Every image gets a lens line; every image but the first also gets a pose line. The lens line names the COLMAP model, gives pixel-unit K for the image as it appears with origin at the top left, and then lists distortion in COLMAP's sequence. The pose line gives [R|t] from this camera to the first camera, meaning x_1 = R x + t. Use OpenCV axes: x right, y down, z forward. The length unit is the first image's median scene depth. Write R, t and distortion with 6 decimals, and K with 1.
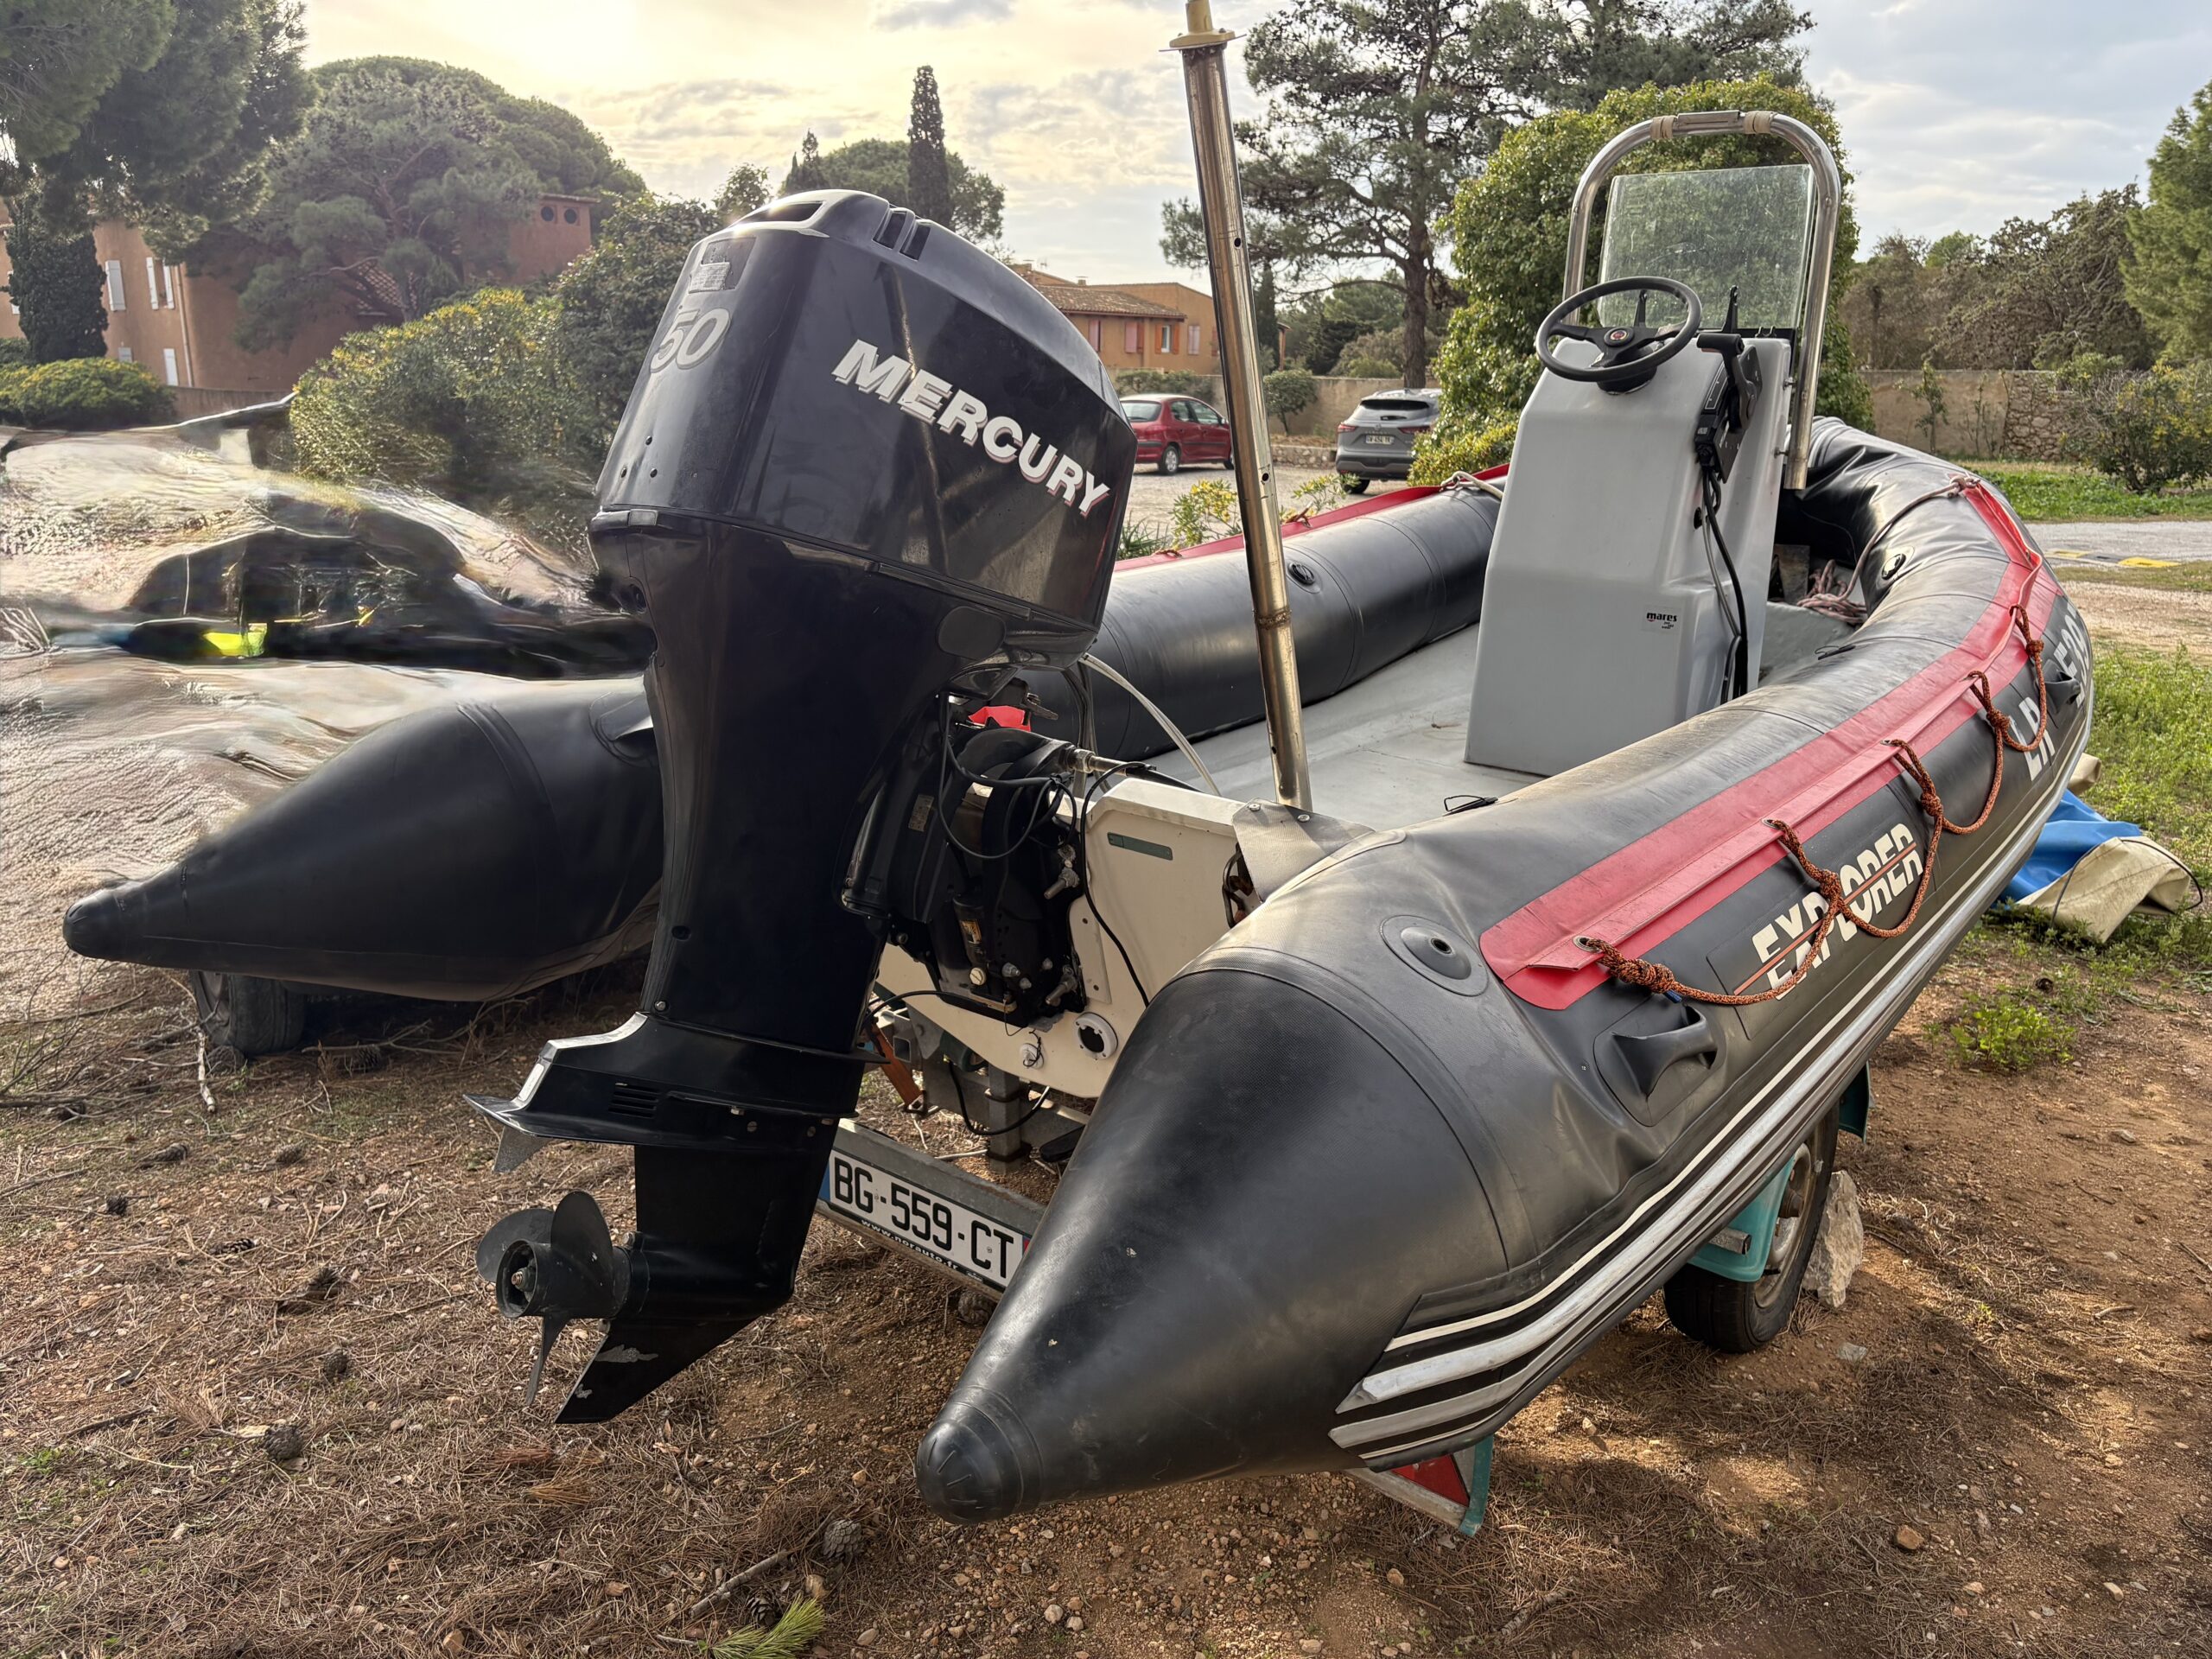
lens RADIAL K [[1658.1, 0, 1113.9], [0, 1658.1, 823.5], [0, 0, 1]] dist [0.009286, -0.034017]
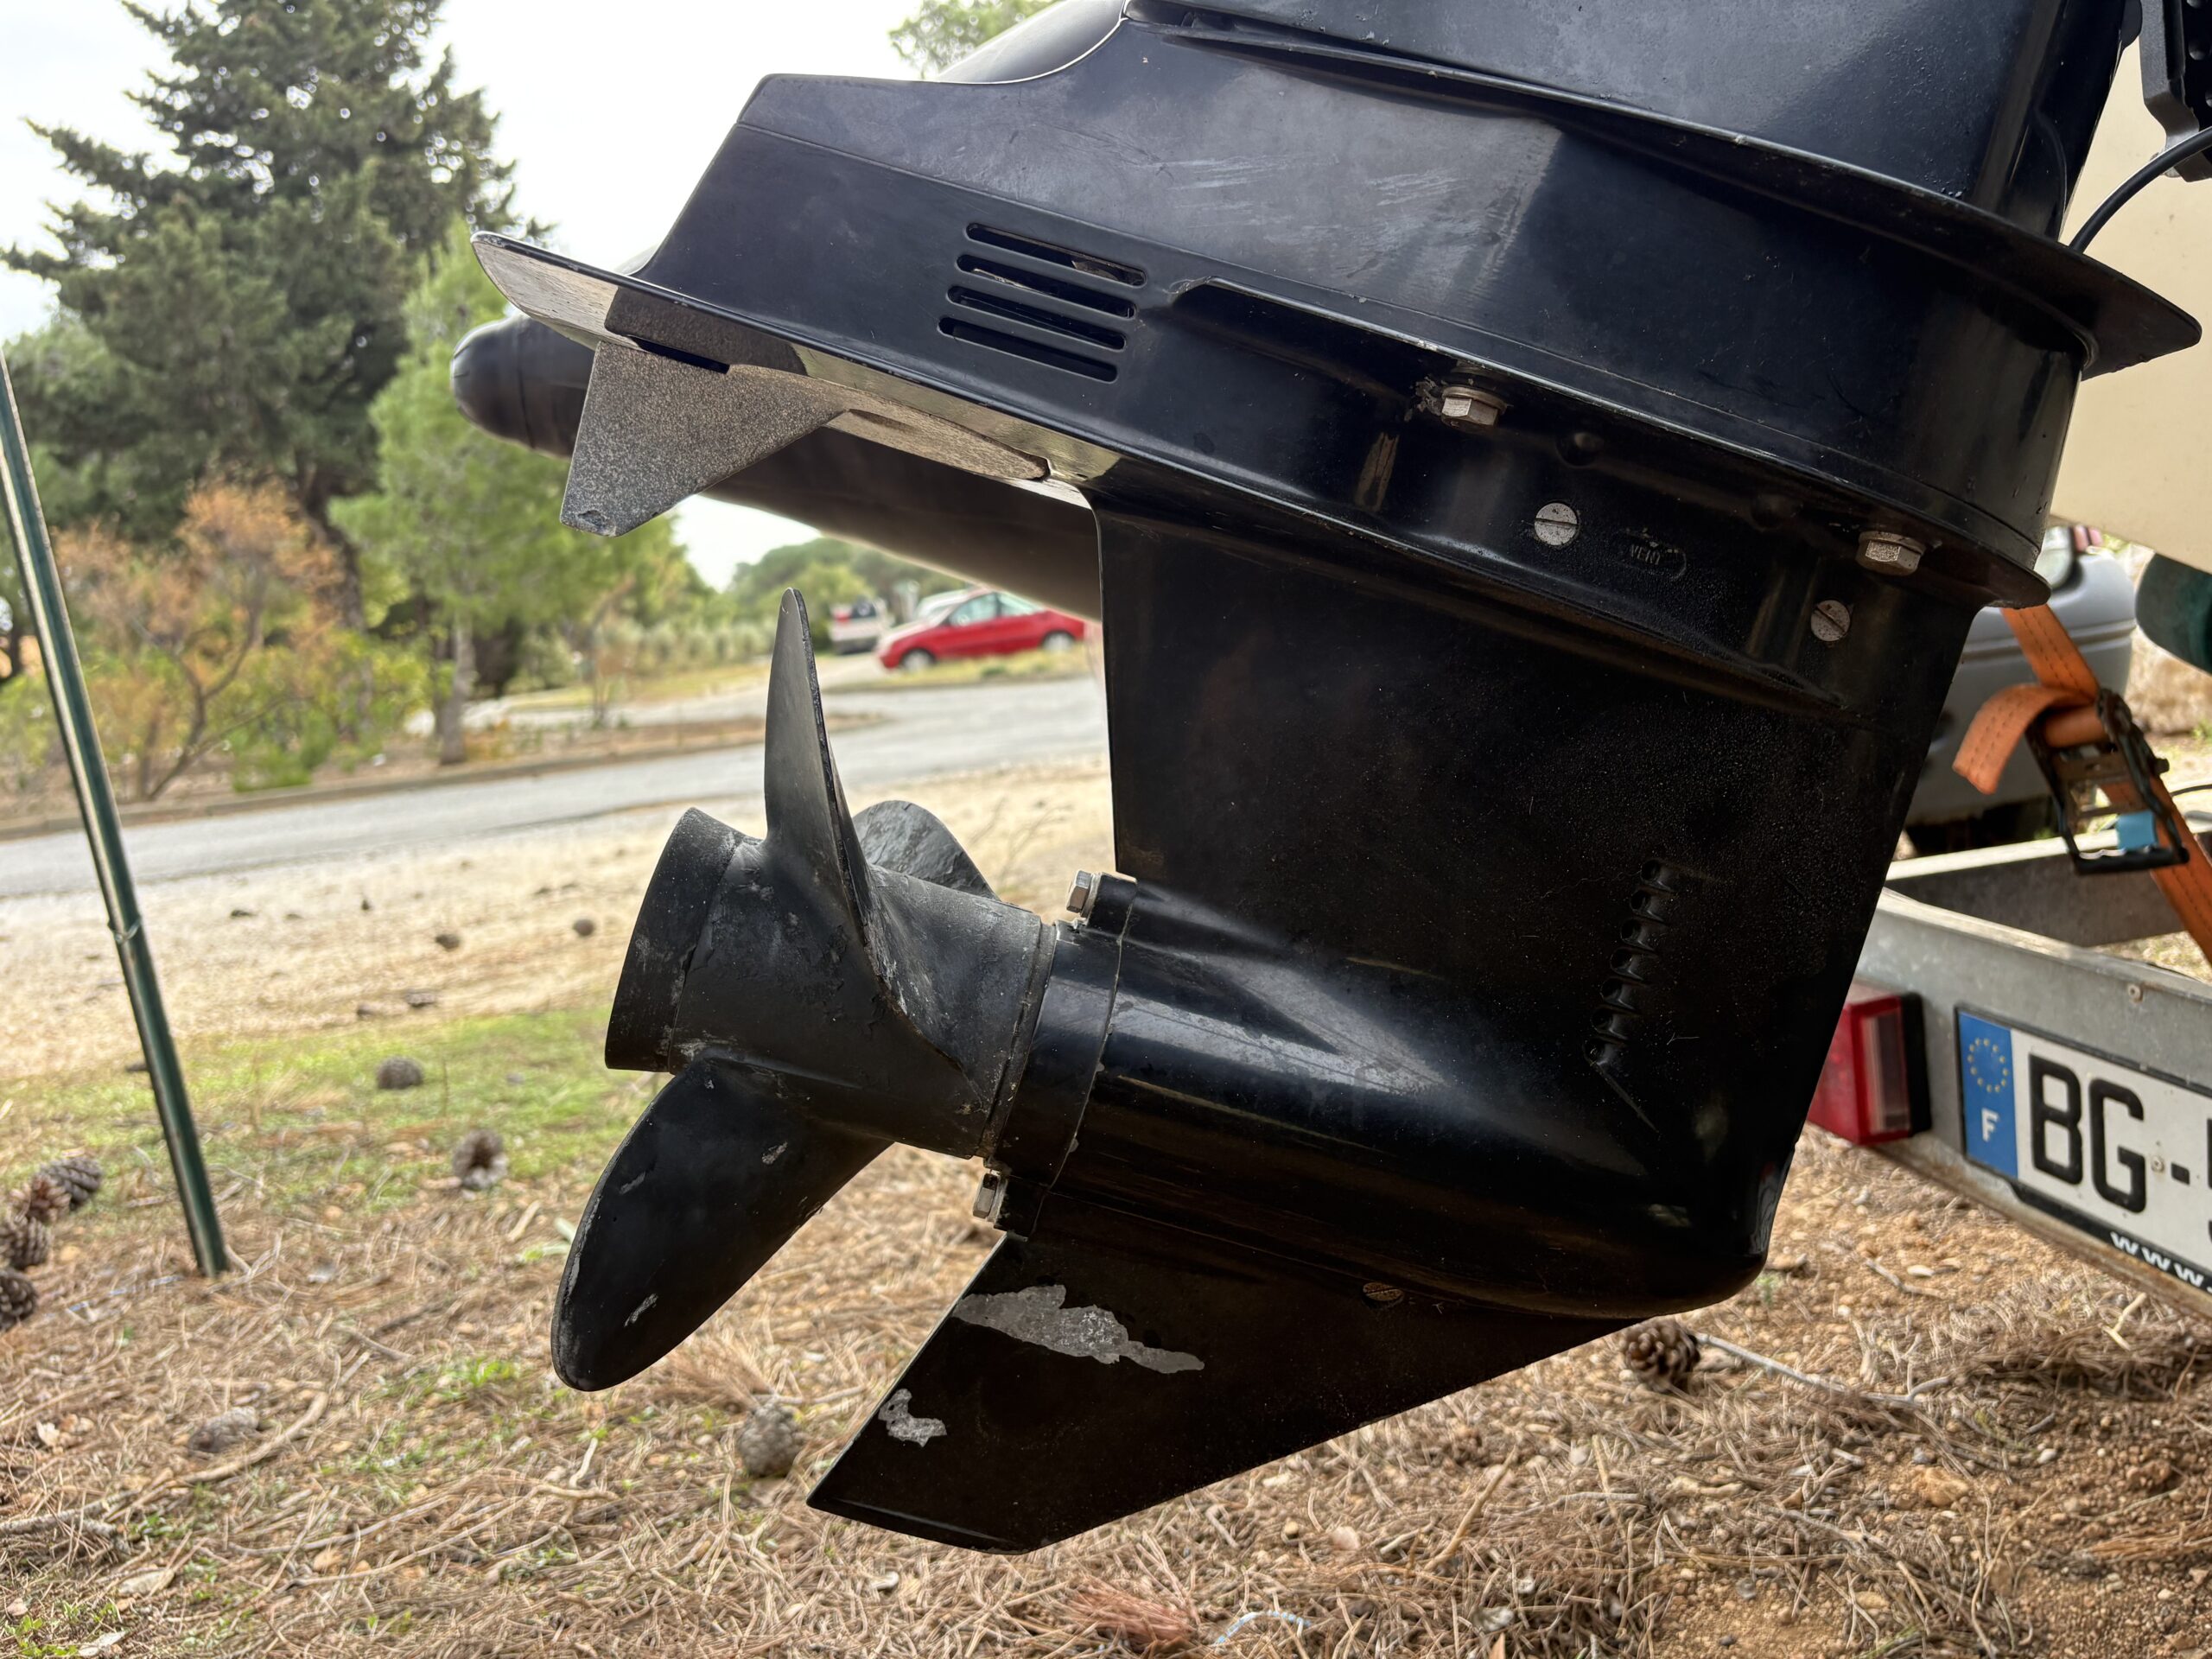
lens RADIAL K [[1658.1, 0, 1099.2], [0, 1658.1, 818.3], [0, 0, 1]] dist [0.009286, -0.034017]
pose [[0.749253, -0.017834, -0.662043, -0.077584], [-0.049267, 0.995367, -0.082569, 0.190243], [0.660449, 0.094482, 0.744903, 0.580442]]
